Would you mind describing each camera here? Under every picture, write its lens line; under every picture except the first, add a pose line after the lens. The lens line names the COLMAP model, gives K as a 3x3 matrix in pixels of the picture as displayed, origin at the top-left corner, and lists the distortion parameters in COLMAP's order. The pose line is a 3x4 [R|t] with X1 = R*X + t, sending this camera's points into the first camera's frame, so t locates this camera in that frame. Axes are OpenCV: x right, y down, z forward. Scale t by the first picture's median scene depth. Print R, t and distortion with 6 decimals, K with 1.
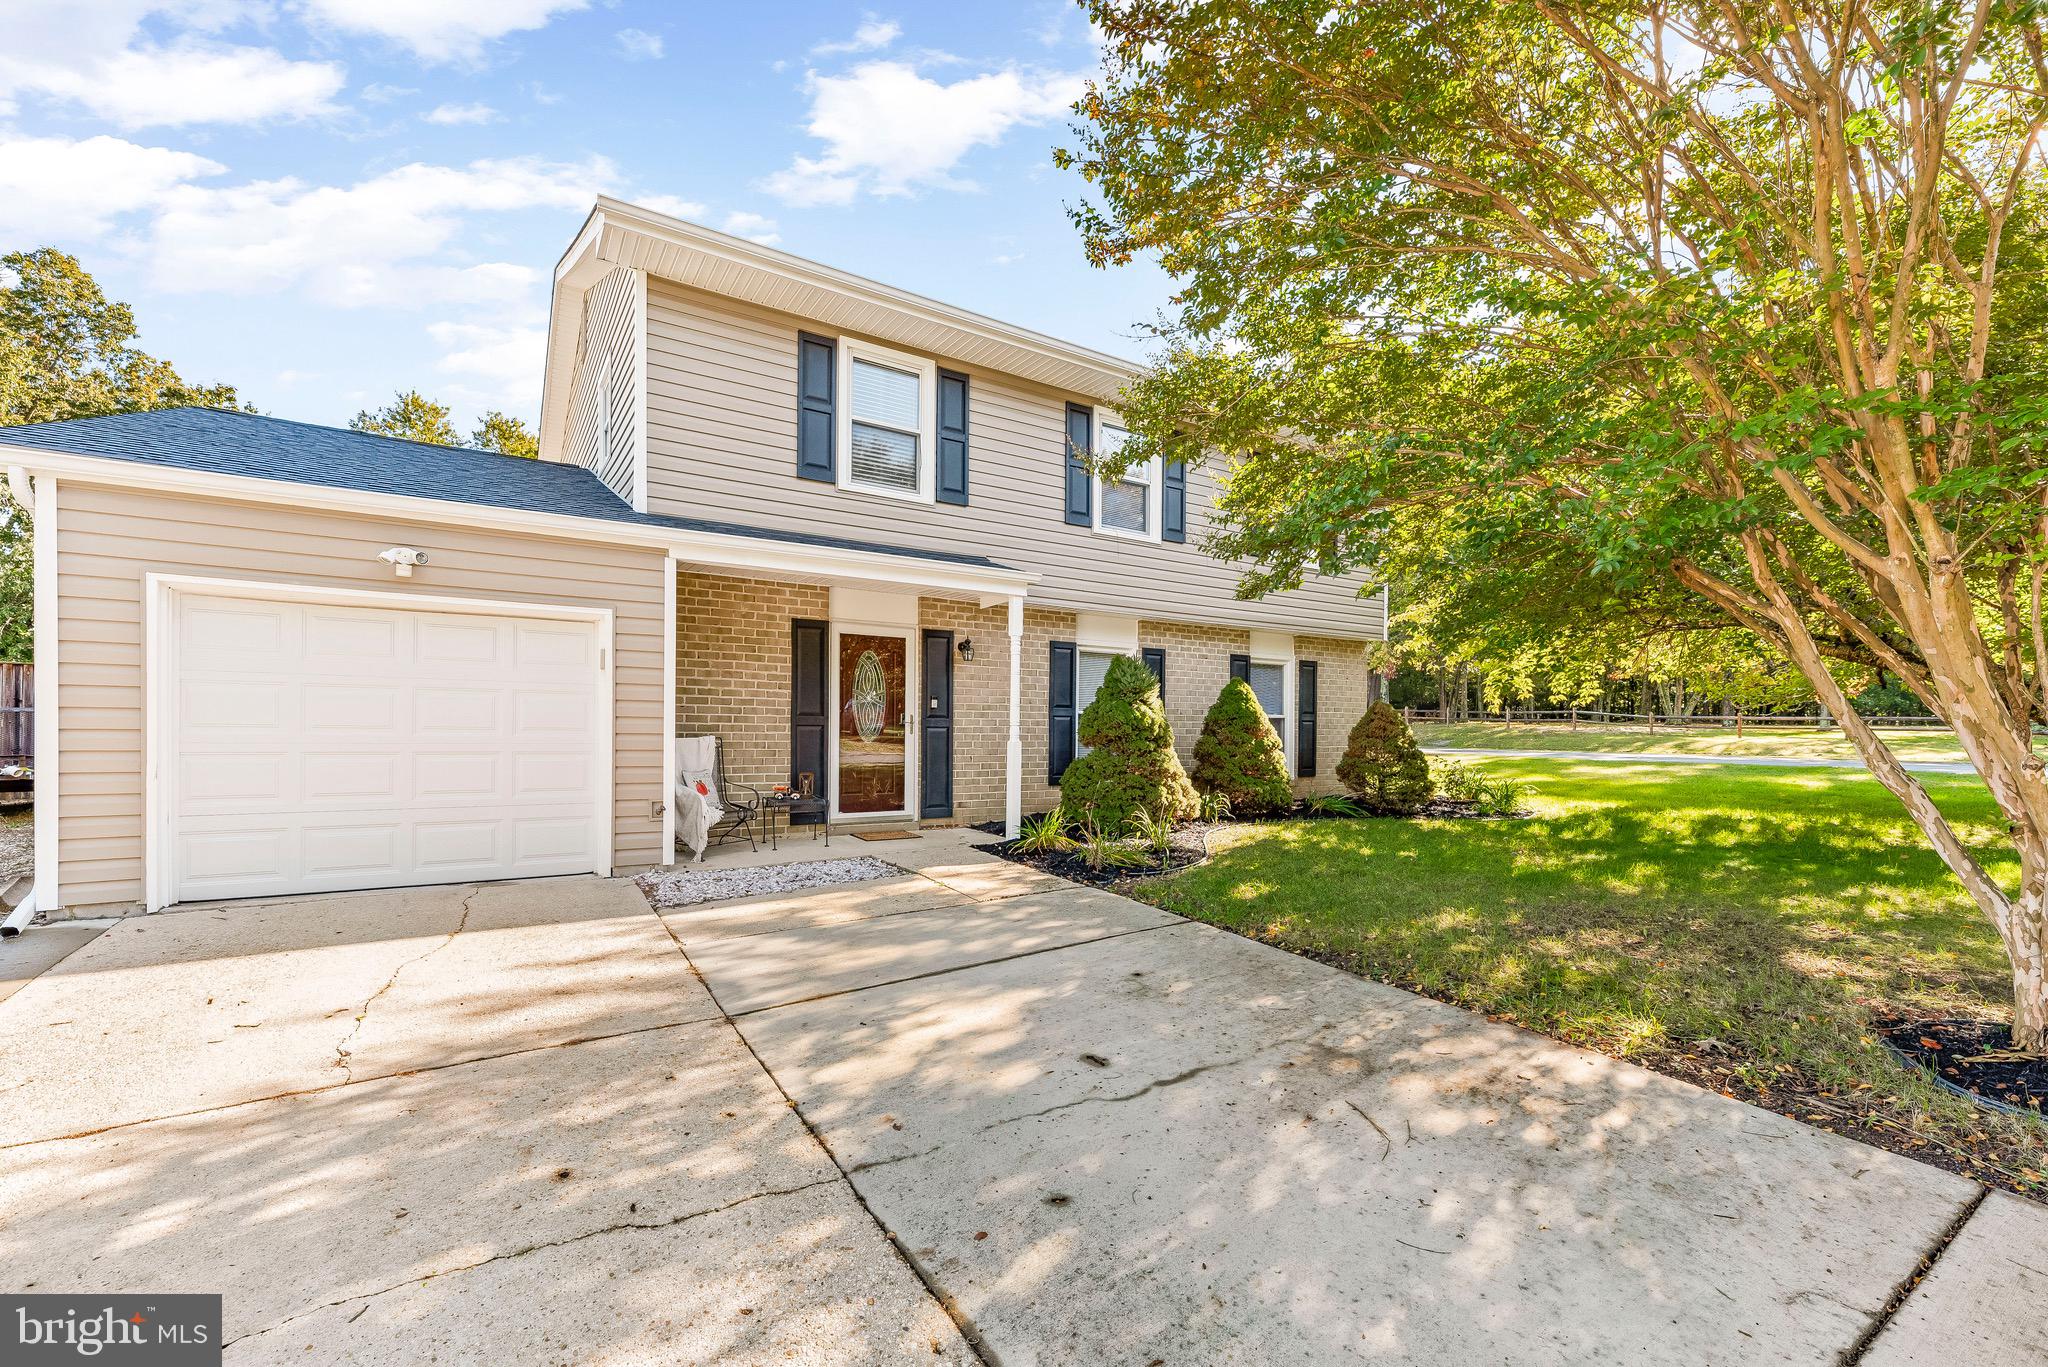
lens RADIAL K [[832.3, 0, 1005.0], [0, 832.3, 694.6], [0, 0, 1]] dist [-0.002294, -0.000298]
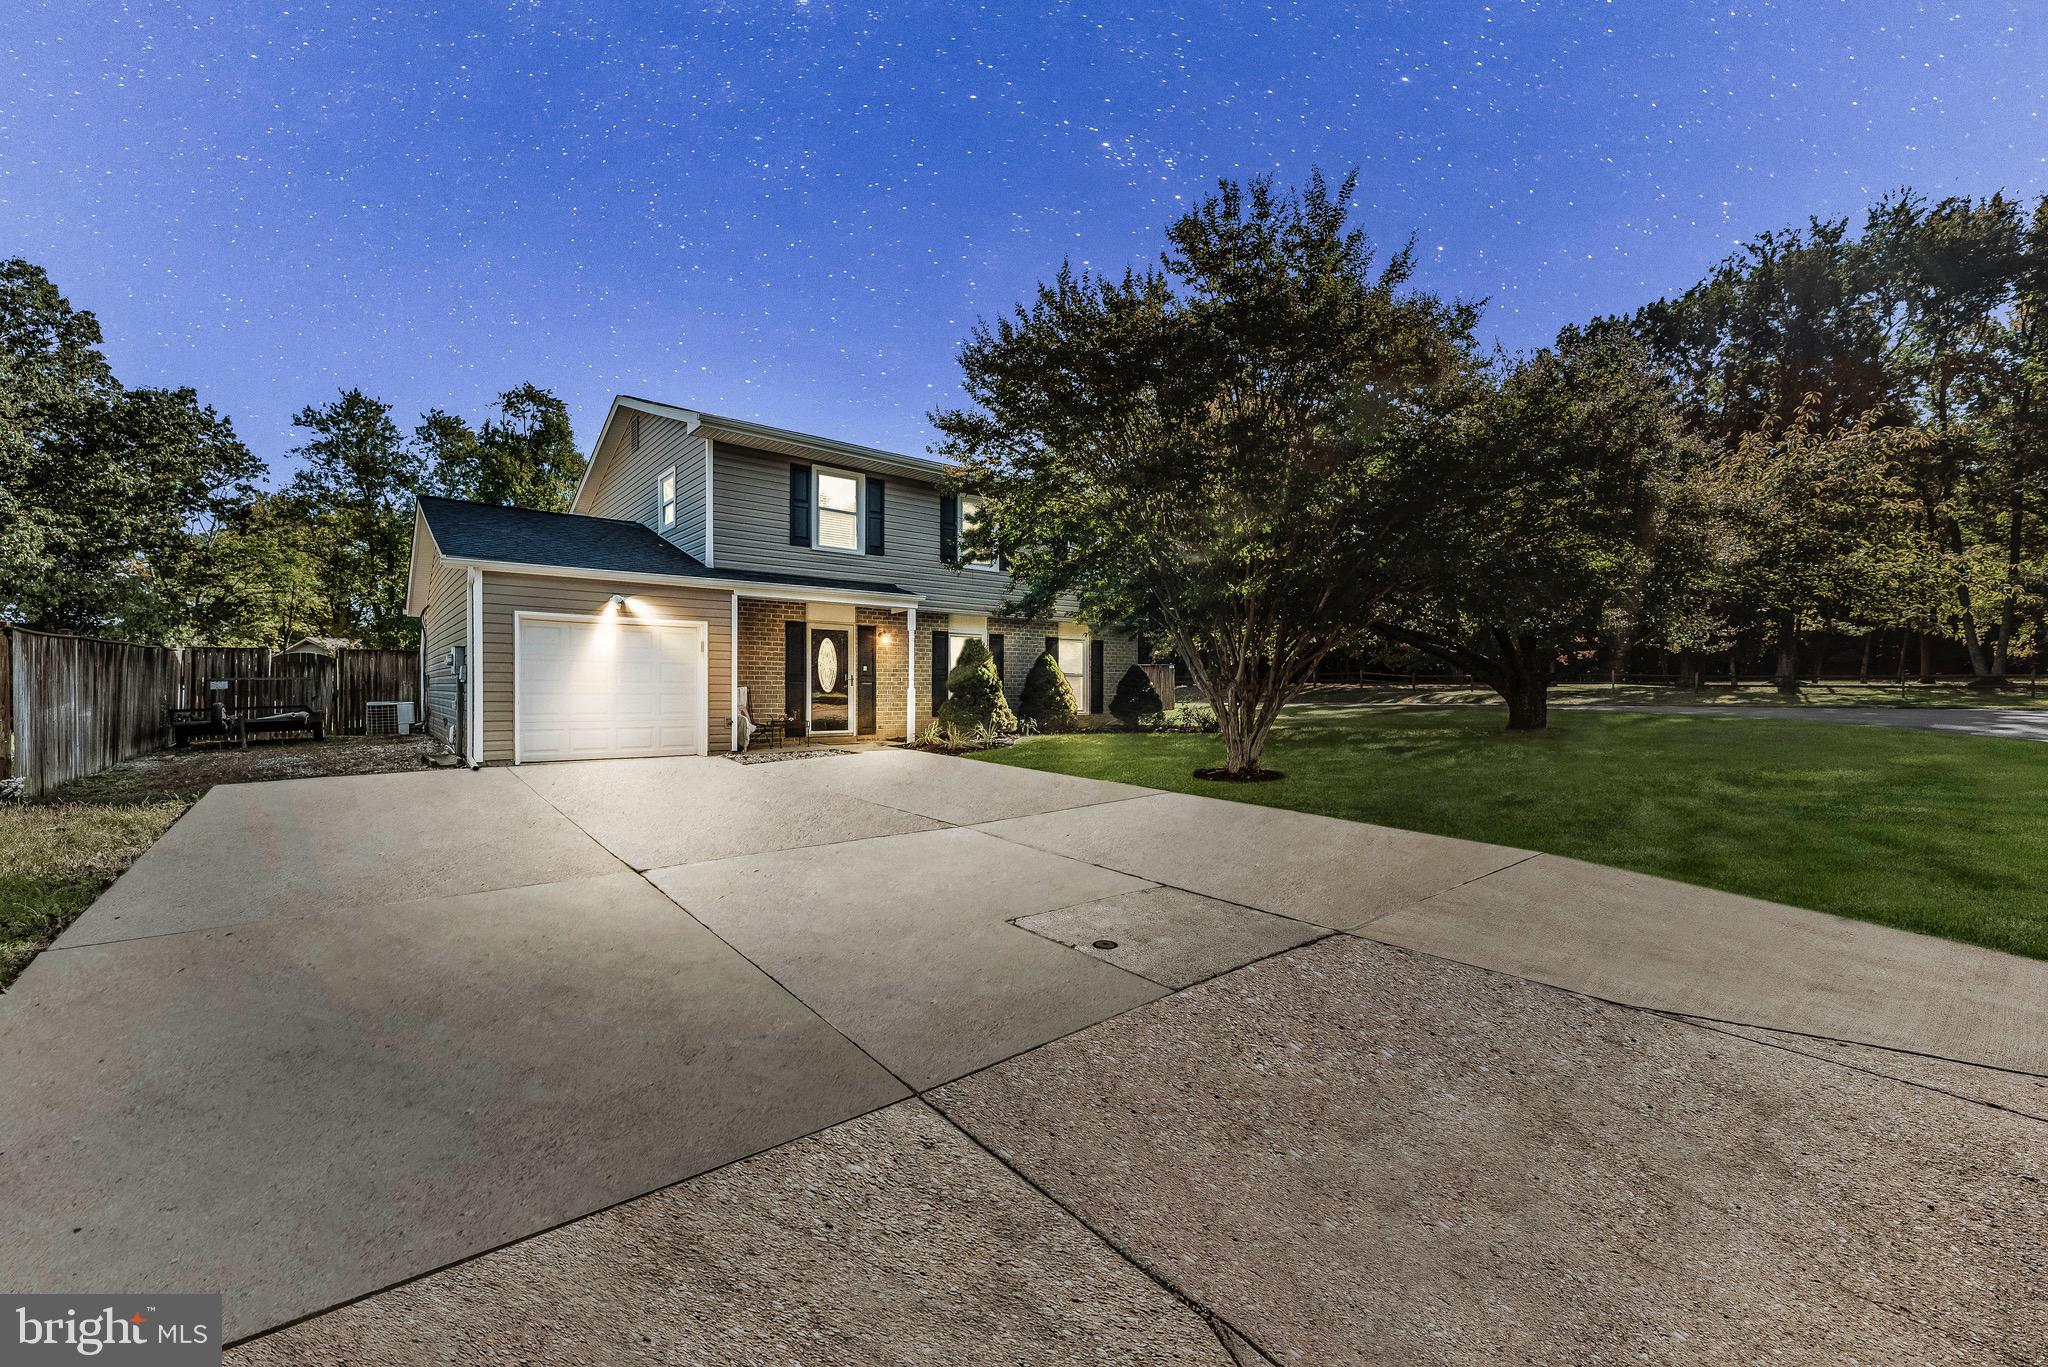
lens RADIAL K [[810.9, 0, 1021.5], [0, 810.9, 641.0], [0, 0, 1]] dist [-0.001015, -0.000121]
pose [[0.989789, -0.004790, 0.142461, -0.002163], [0.008624, 0.999617, -0.026304, 0.000974], [-0.142280, 0.027264, 0.989451, -0.741304]]
